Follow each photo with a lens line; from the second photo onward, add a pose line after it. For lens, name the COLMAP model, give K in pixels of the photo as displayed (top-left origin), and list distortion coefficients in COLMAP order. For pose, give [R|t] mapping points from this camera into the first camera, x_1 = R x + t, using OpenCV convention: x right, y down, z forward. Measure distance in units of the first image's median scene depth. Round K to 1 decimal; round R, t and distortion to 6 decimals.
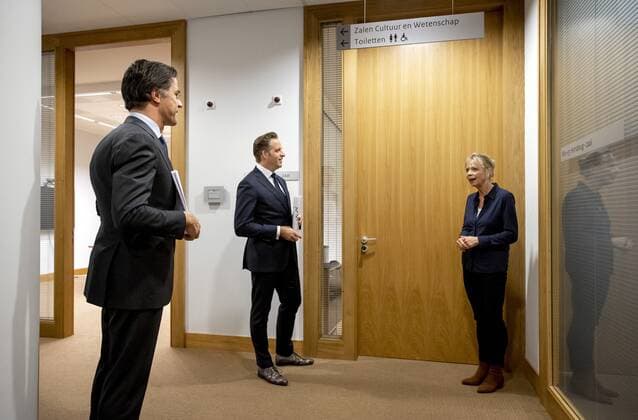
lens RADIAL K [[441.8, 0, 319.0], [0, 441.8, 210.0], [0, 0, 1]] dist [-0.002425, -0.000623]
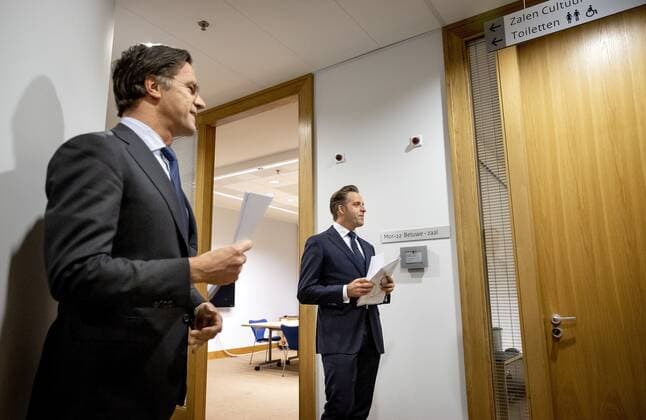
lens RADIAL K [[432.4, 0, 323.0], [0, 432.4, 210.0], [0, 0, 1]] dist [0.000194, -0.000416]
pose [[0.931898, -0.080192, -0.353745, 0.019483], [0.021686, 0.985828, -0.166351, 0.004606], [0.362071, 0.147351, 0.920430, 0.261878]]
